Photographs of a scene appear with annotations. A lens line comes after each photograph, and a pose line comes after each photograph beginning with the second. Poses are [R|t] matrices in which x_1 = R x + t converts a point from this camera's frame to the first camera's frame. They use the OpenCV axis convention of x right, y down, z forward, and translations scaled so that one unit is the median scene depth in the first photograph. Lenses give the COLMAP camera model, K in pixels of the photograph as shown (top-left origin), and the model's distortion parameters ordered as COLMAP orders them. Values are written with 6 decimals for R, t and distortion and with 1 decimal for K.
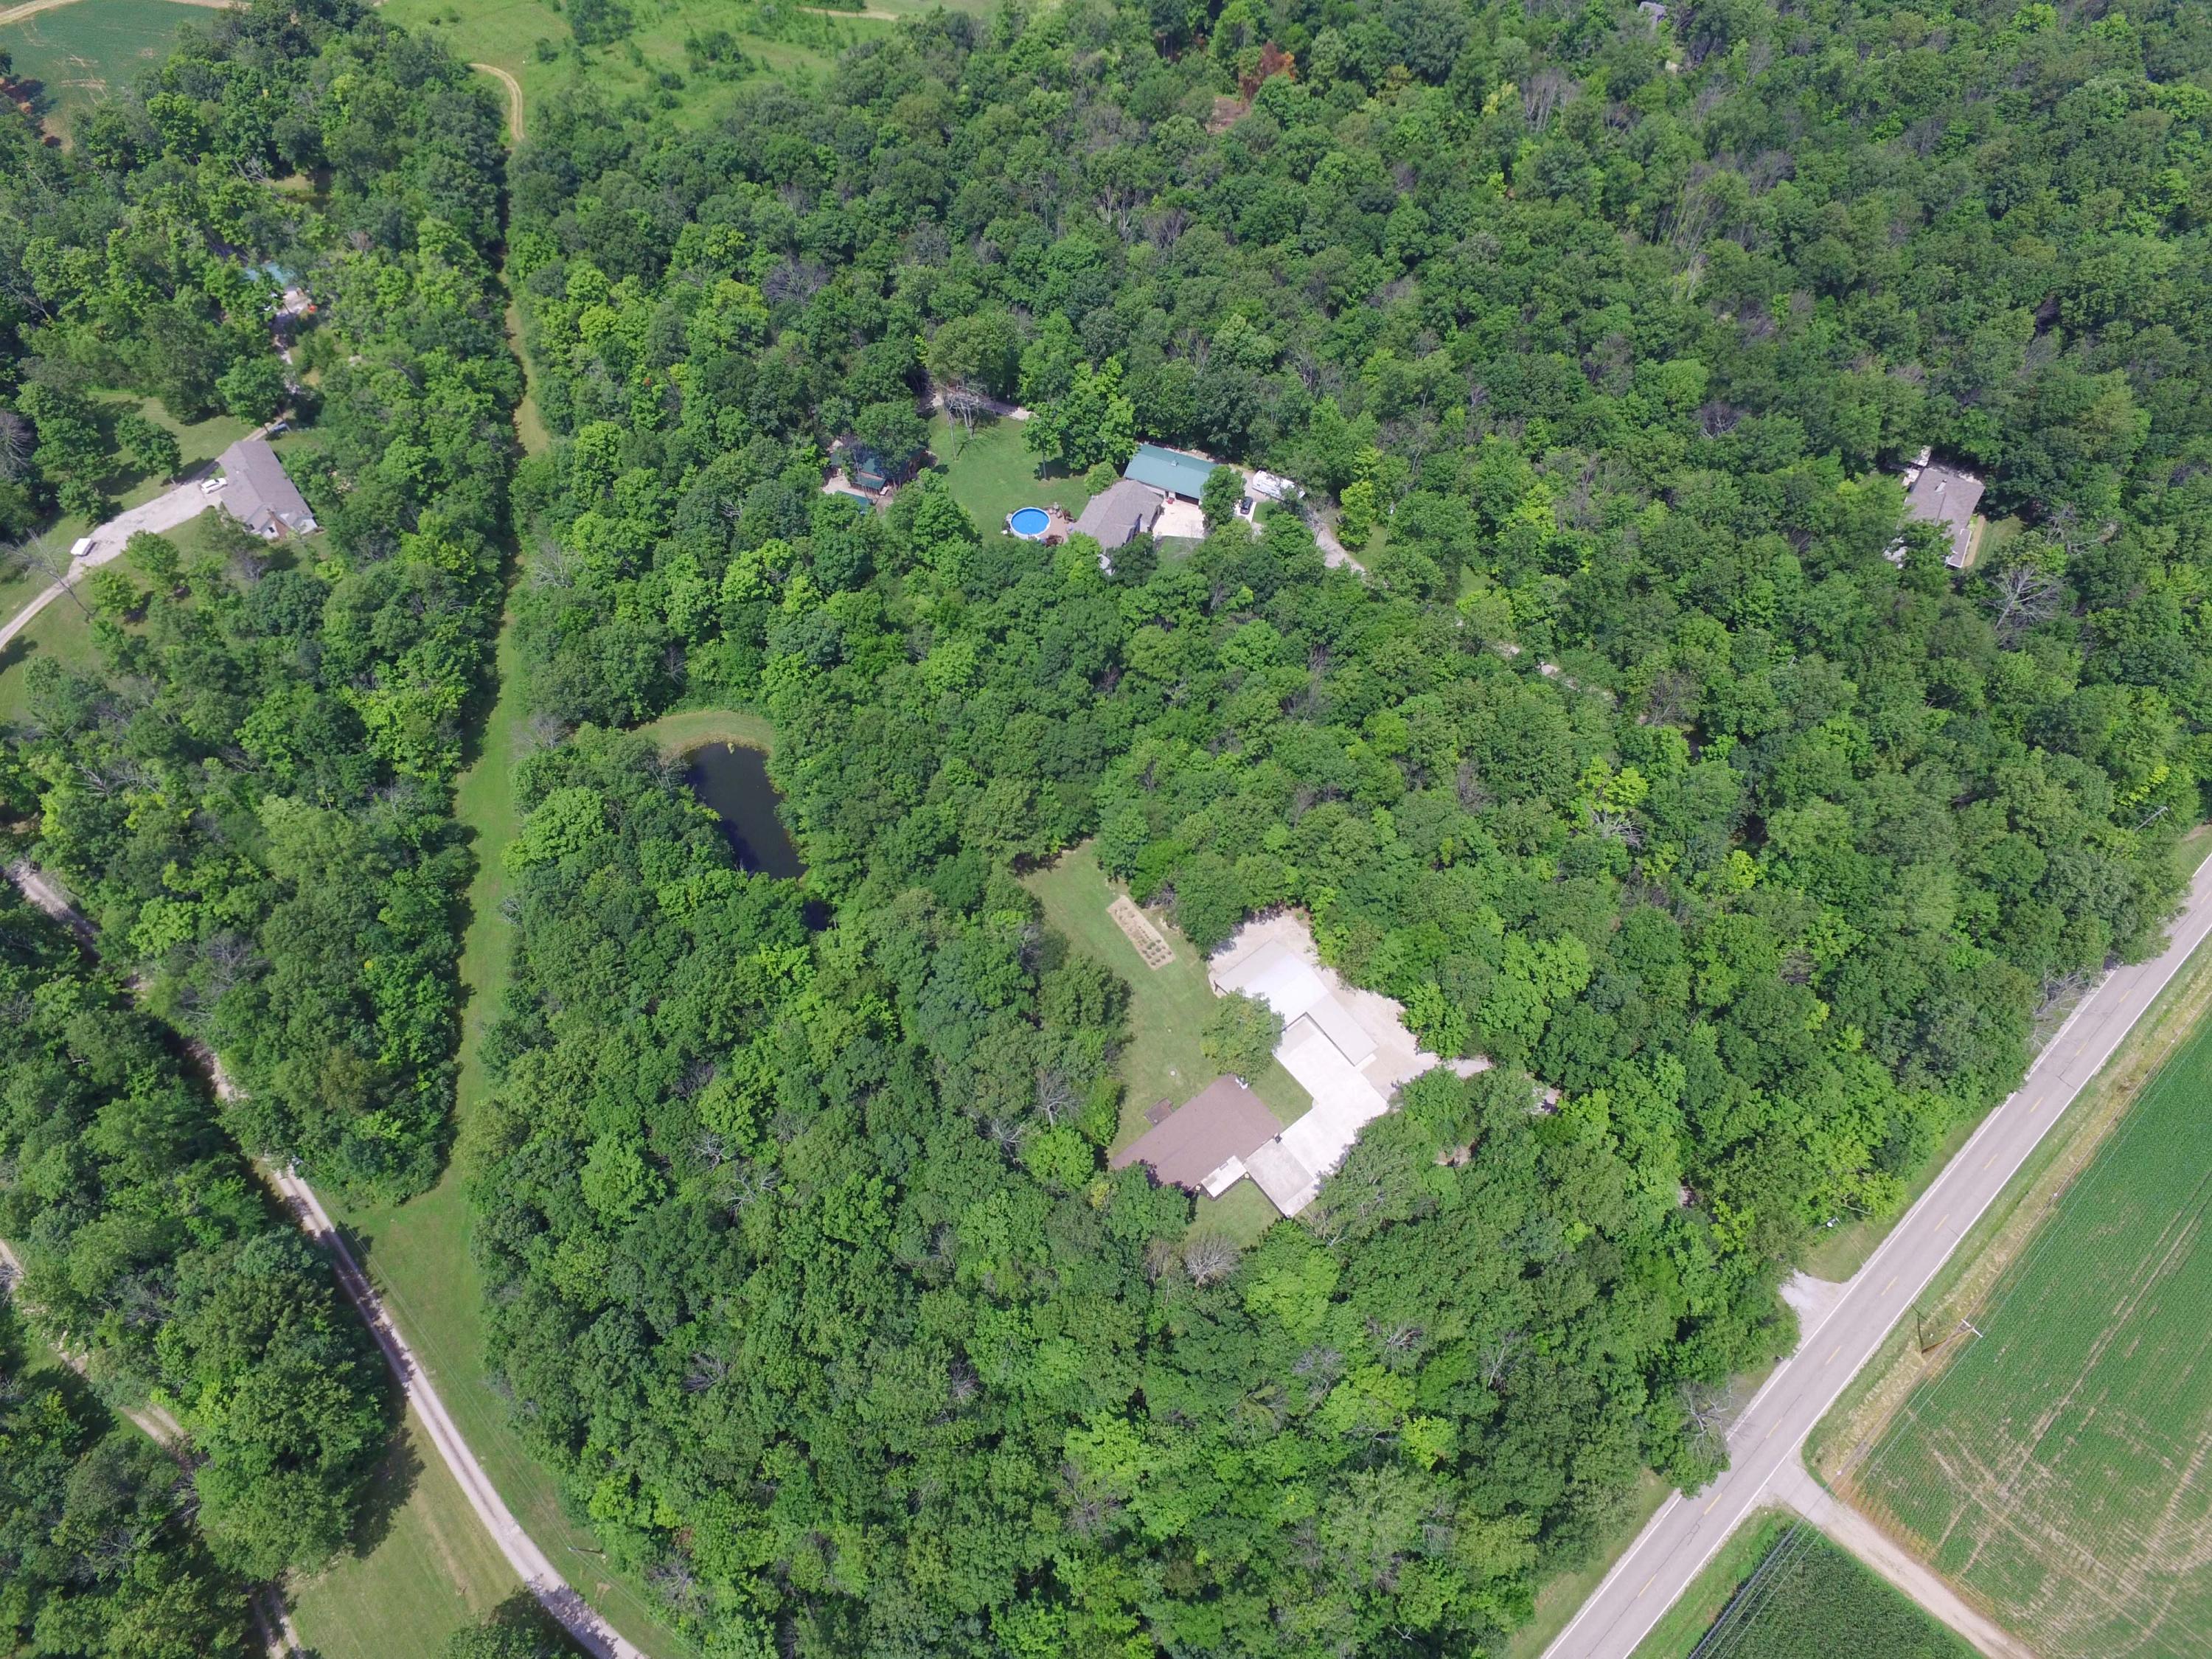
lens RADIAL K [[1286.8, 0, 1095.1], [0, 1286.8, 828.9], [0, 0, 1]] dist [-0.016287, 0.016132]
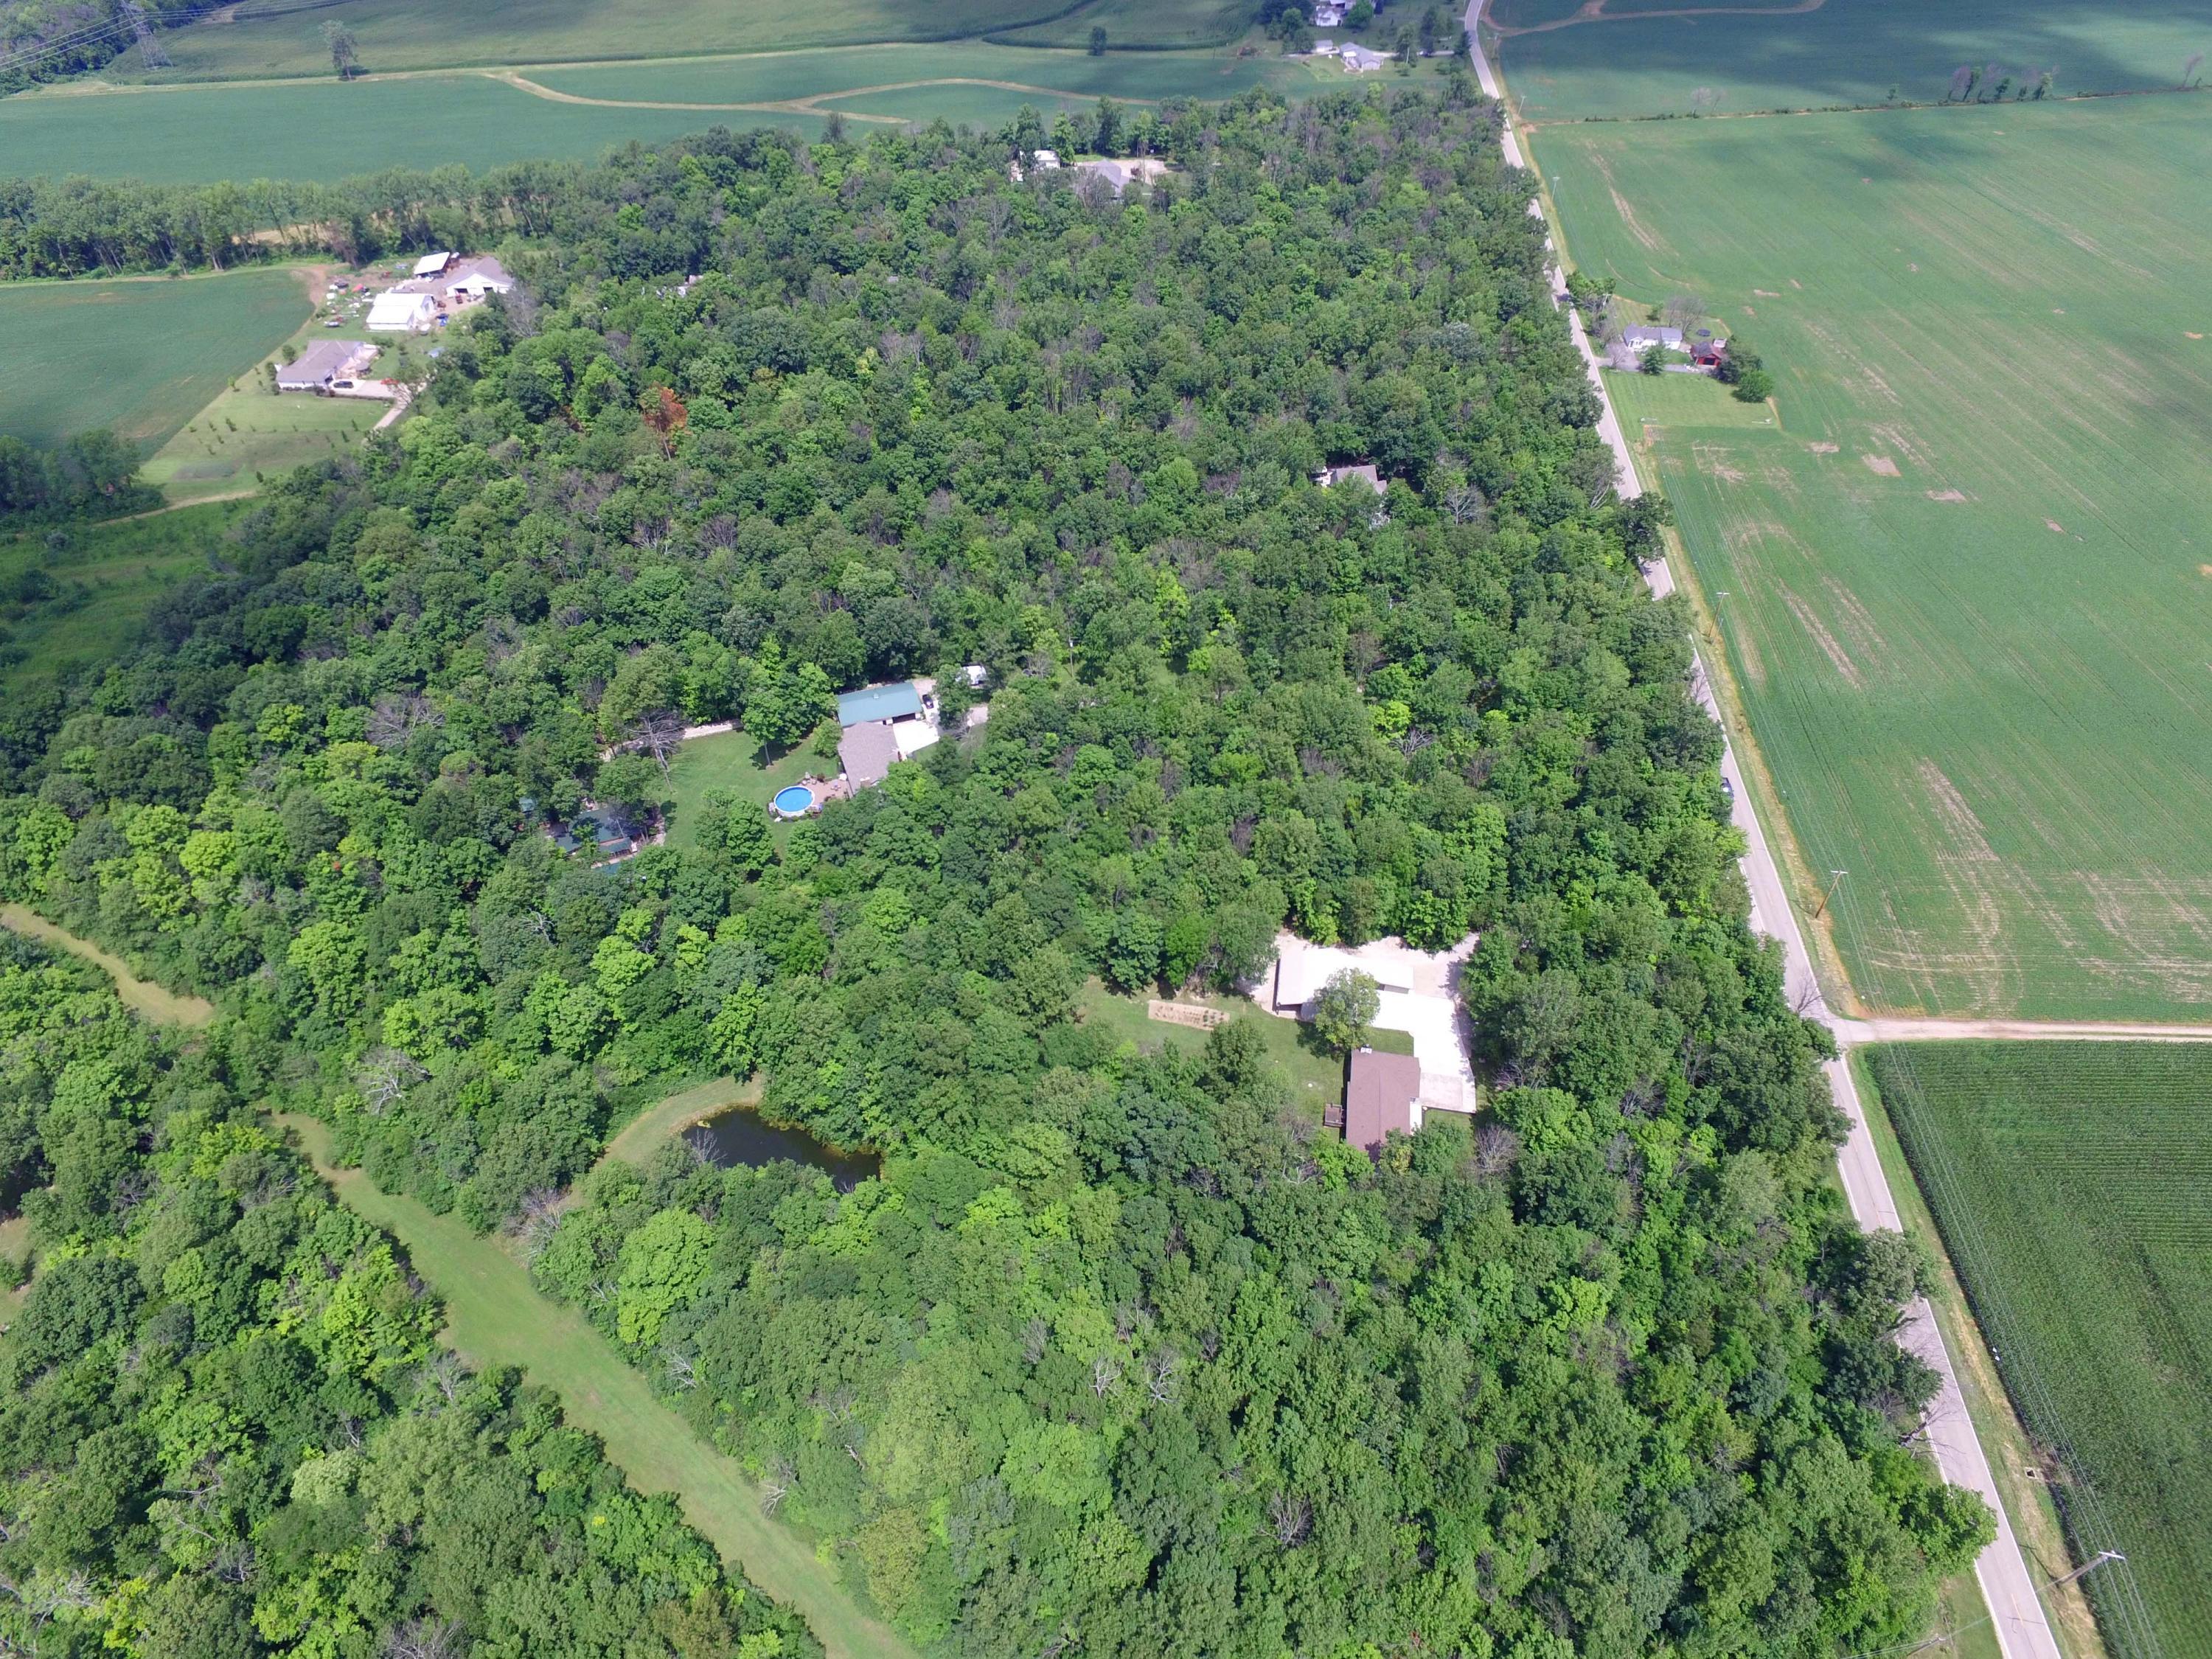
lens RADIAL K [[1286.8, 0, 1095.1], [0, 1286.8, 828.9], [0, 0, 1]] dist [-0.016287, 0.016132]
pose [[0.735983, -0.462457, 0.494432, -0.419429], [0.558867, 0.827214, -0.058180, -0.026898], [-0.382095, 0.319141, 0.867267, 0.024932]]
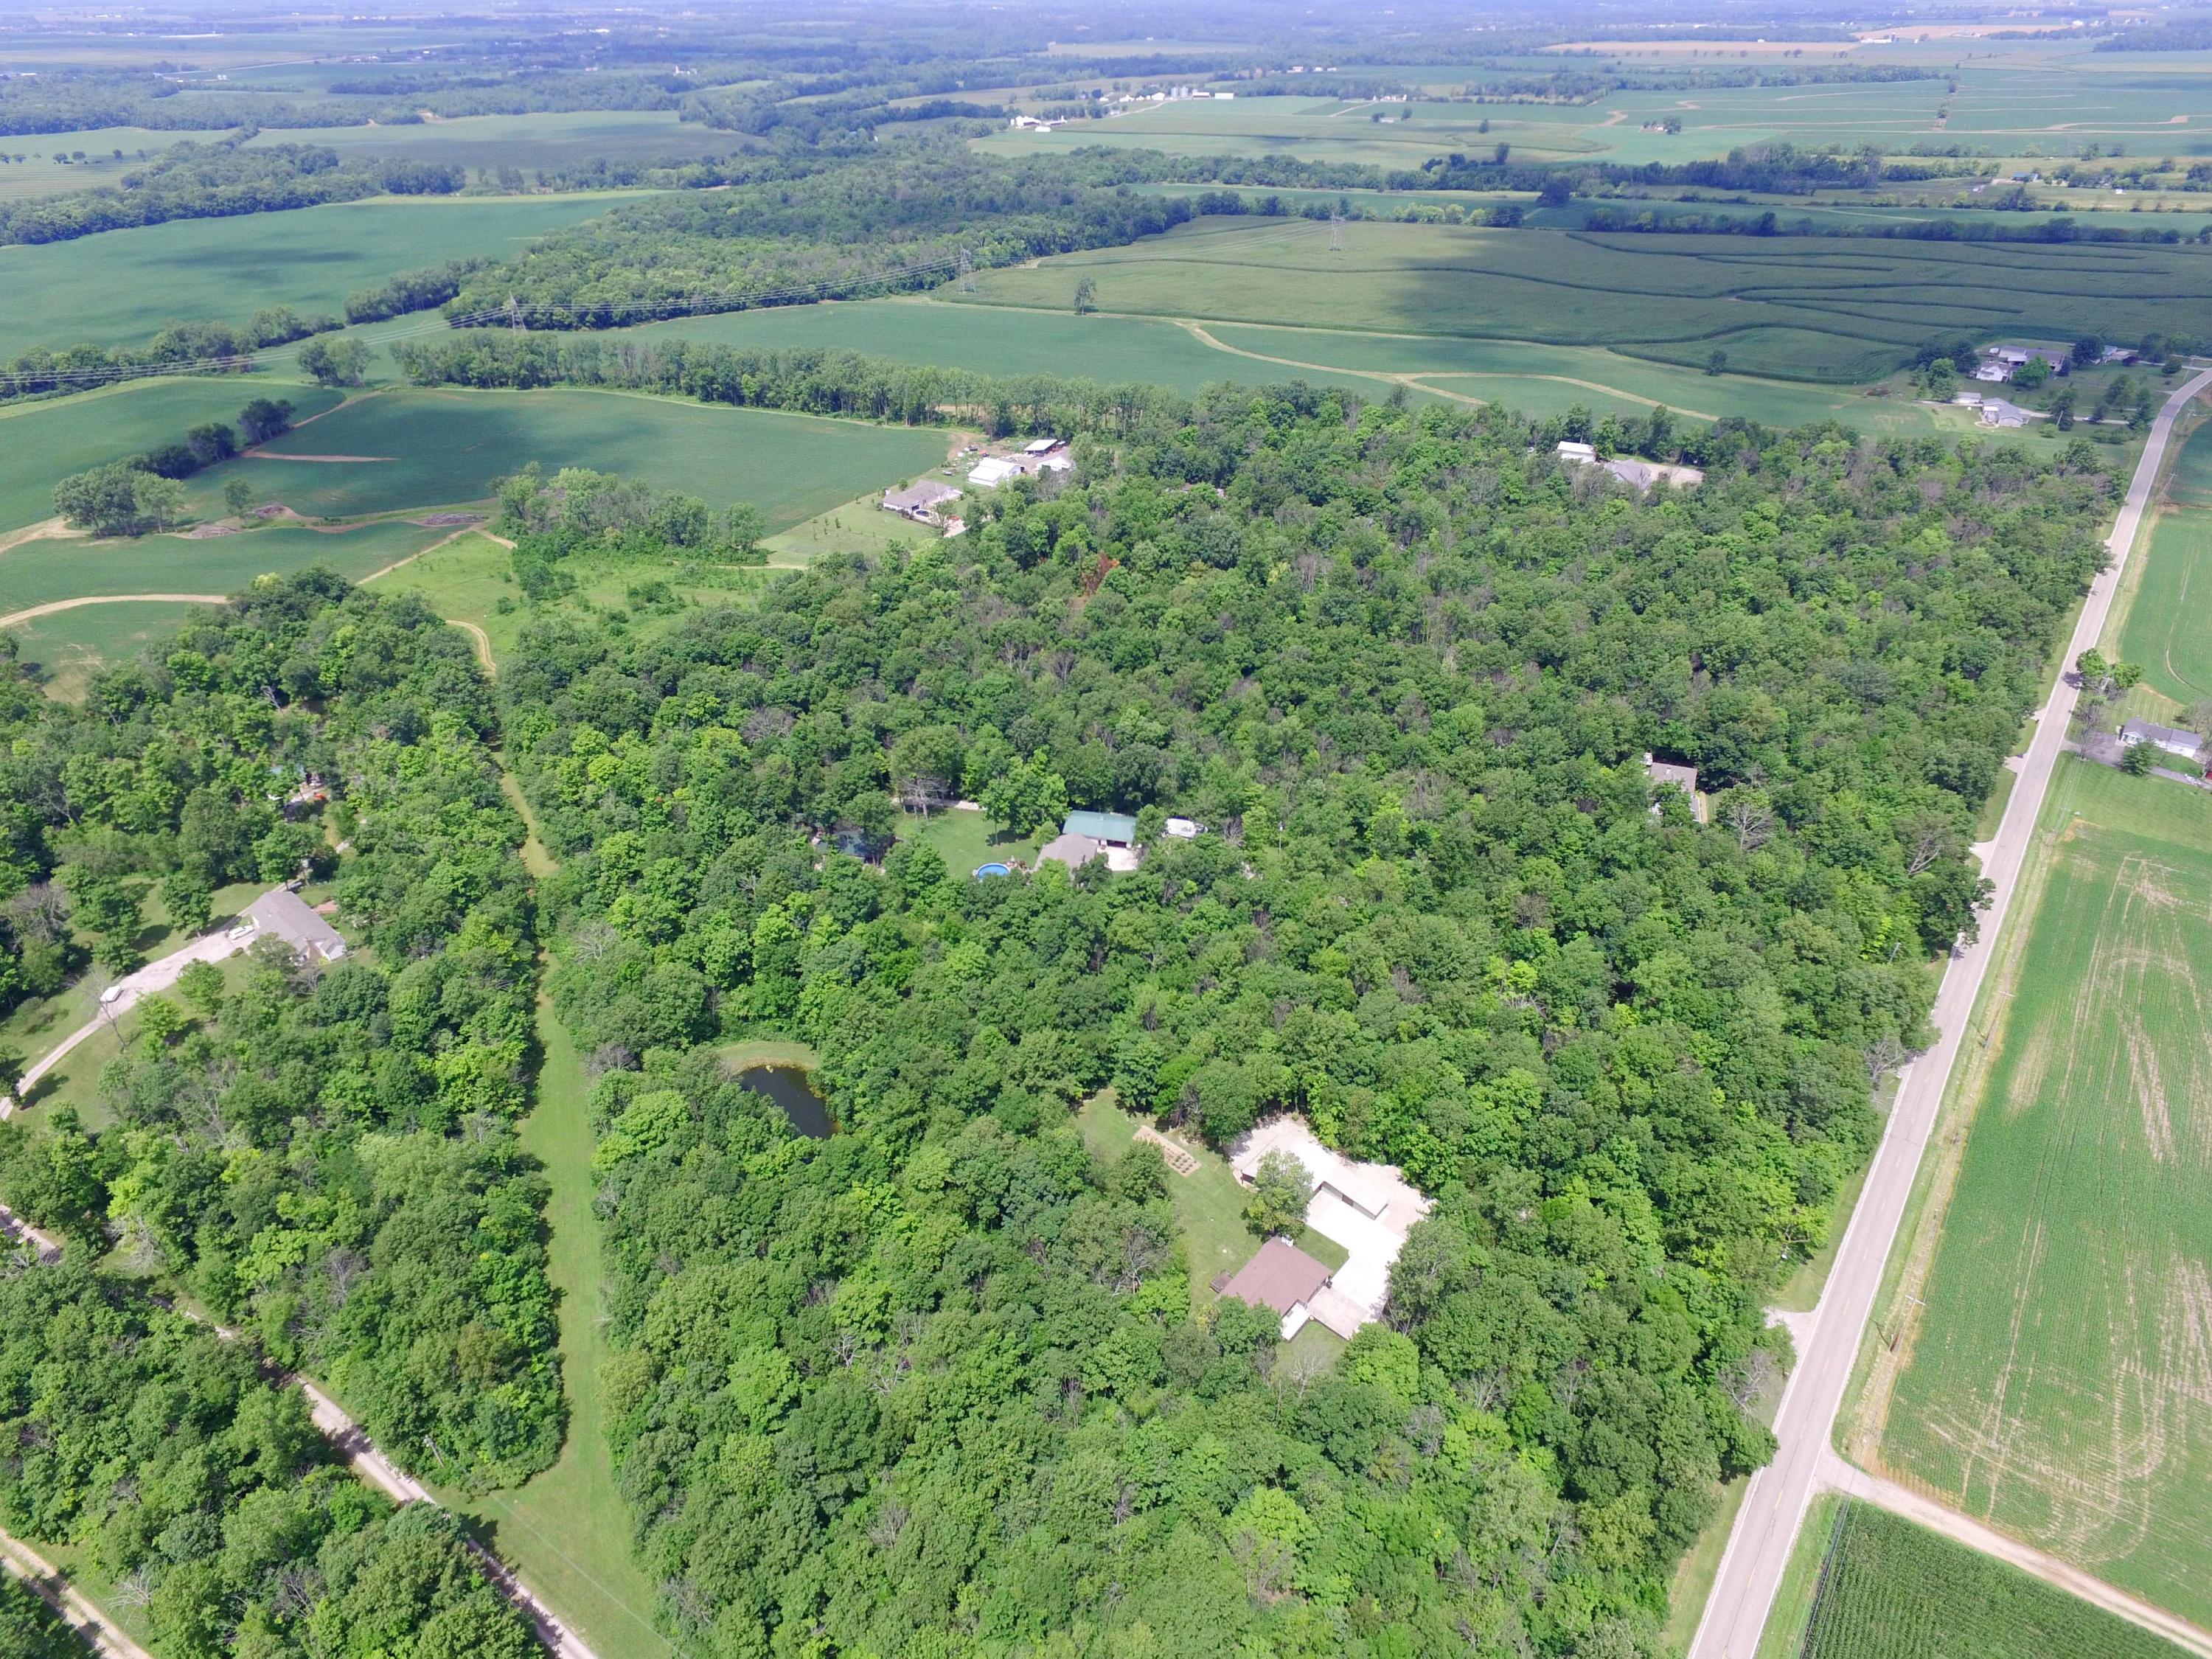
lens RADIAL K [[1286.8, 0, 1095.1], [0, 1286.8, 828.9], [0, 0, 1]] dist [-0.016287, 0.016132]
pose [[0.981260, -0.098811, 0.165423, -0.162637], [0.155521, 0.912994, -0.377167, 0.207024], [-0.113762, 0.395826, 0.911252, -0.139390]]
